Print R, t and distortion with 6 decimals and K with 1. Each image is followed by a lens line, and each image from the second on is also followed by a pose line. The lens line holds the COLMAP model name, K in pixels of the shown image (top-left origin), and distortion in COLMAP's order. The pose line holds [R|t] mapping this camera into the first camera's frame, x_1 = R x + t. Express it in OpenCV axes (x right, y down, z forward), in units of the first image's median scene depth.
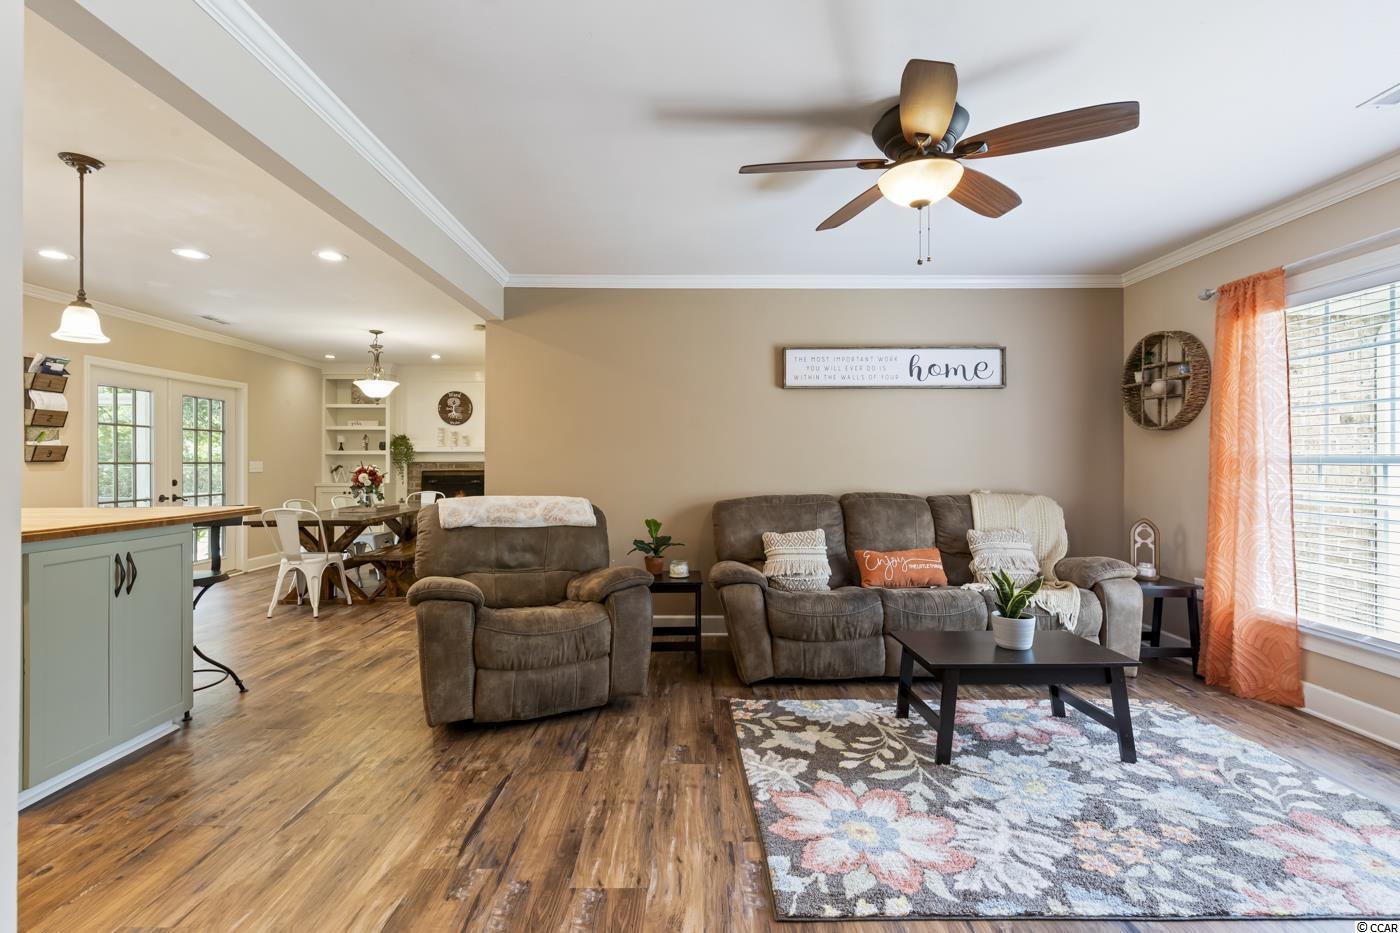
lens RADIAL K [[638.2, 0, 680.2], [0, 638.2, 456.5], [0, 0, 1]] dist [0.014012, -0.003321]
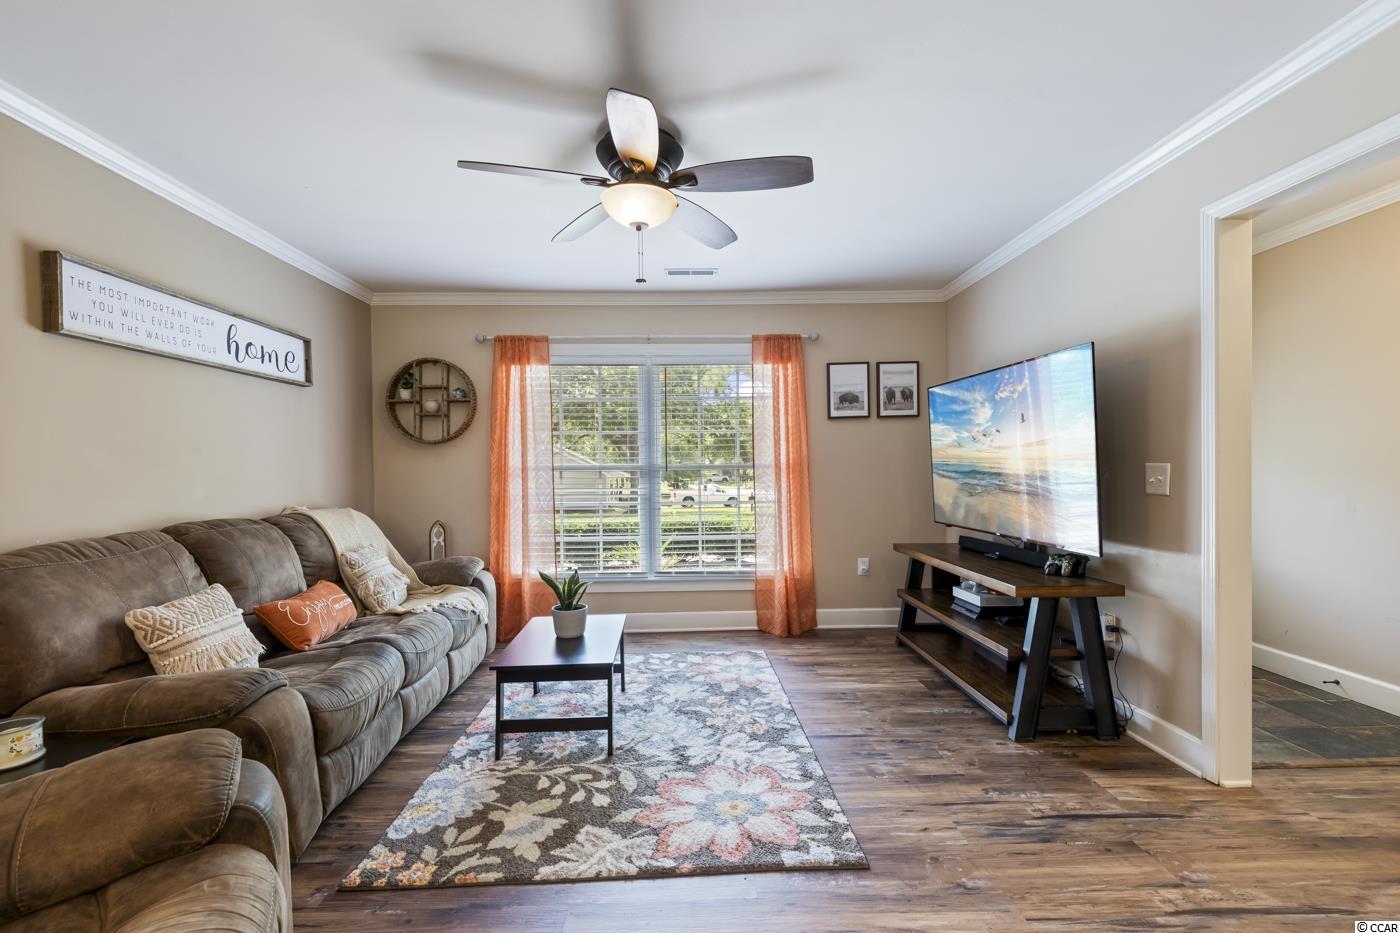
lens RADIAL K [[638.2, 0, 690.1], [0, 638.2, 469.3], [0, 0, 1]] dist [0.014012, -0.003321]
pose [[-0.030777, -0.003595, 0.999520, -0.424928], [0.004169, 0.999984, 0.003725, 0.003537], [-0.999518, 0.004282, -0.030761, 0.586217]]
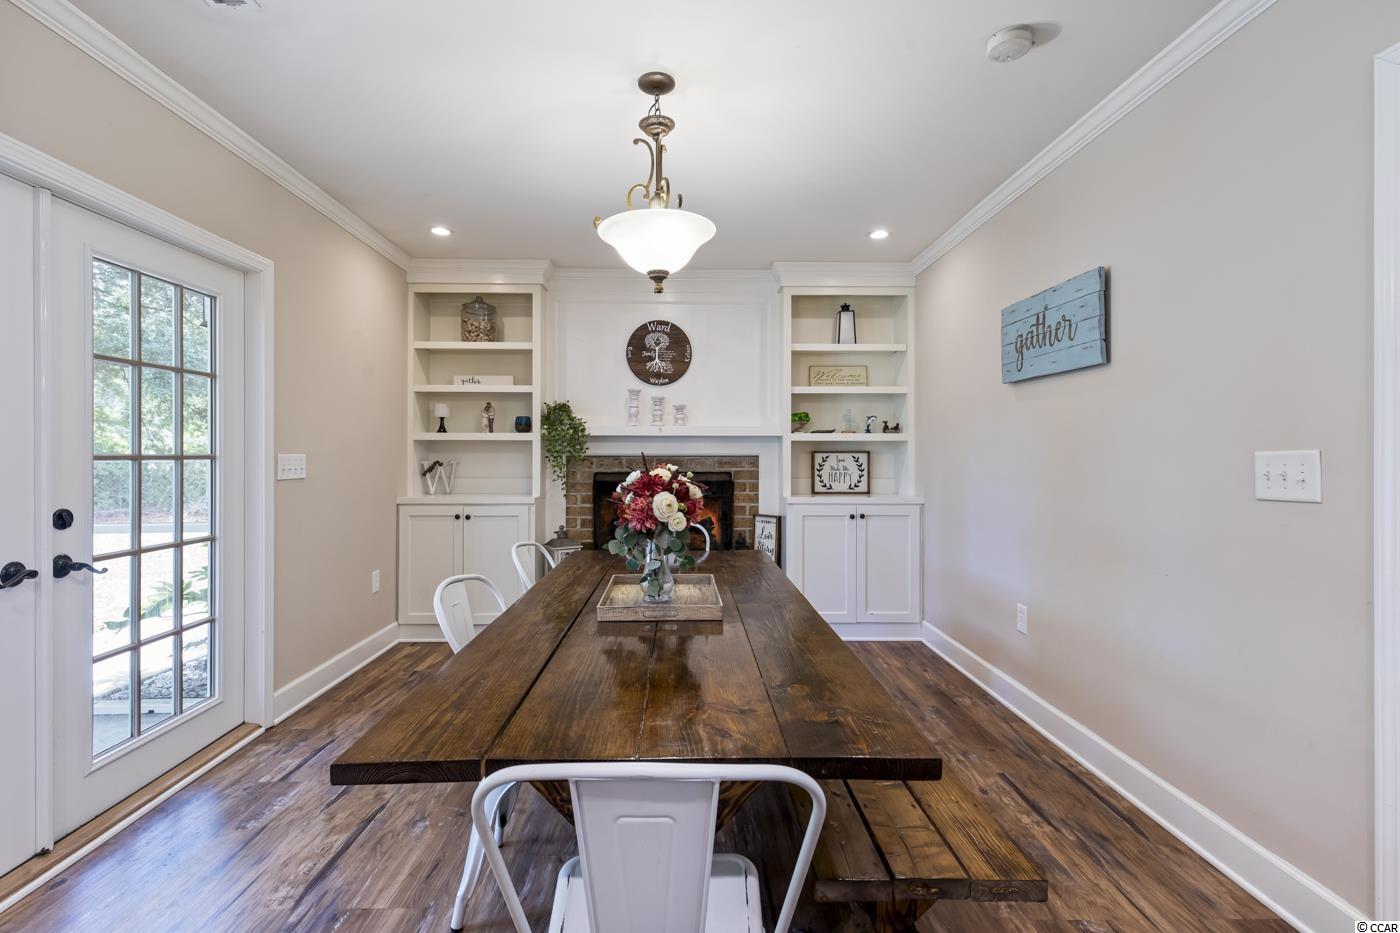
lens RADIAL K [[638.2, 0, 681.9], [0, 638.2, 450.5], [0, 0, 1]] dist [0.014012, -0.003321]
pose [[0.999755, 0.002835, 0.021954, -0.760477], [-0.002862, 0.999995, 0.001183, 0.008318], [-0.021950, -0.001246, 0.999758, 1.054459]]
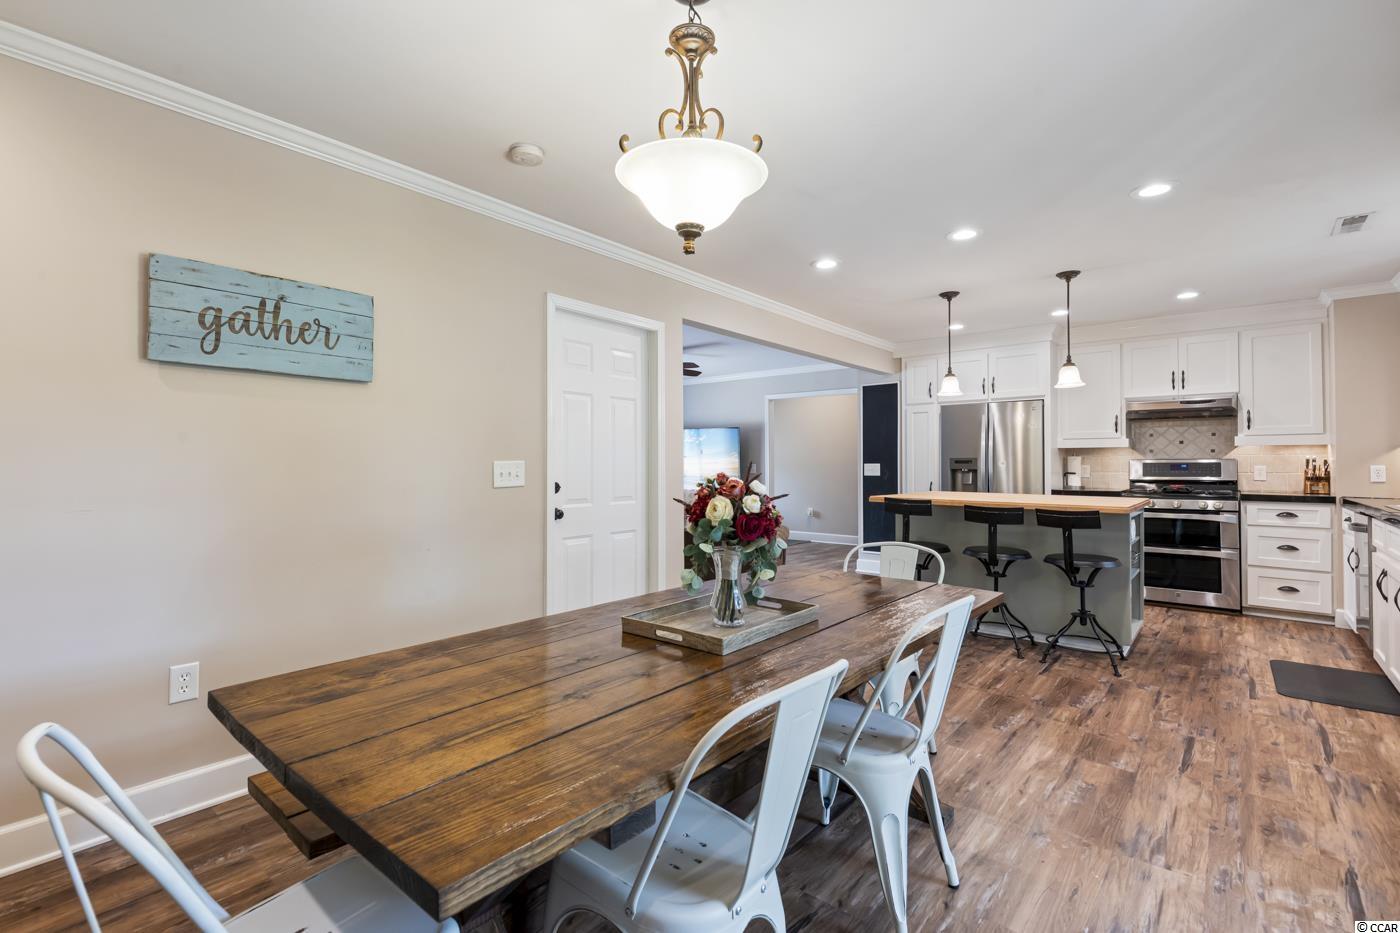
lens RADIAL K [[638.2, 0, 684.9], [0, 638.2, 459.6], [0, 0, 1]] dist [0.014012, -0.003321]
pose [[-0.758867, 0.004770, 0.651228, -1.042028], [-0.005451, 0.999892, -0.013676, 0.015811], [-0.651223, -0.013929, -0.758759, 1.925299]]
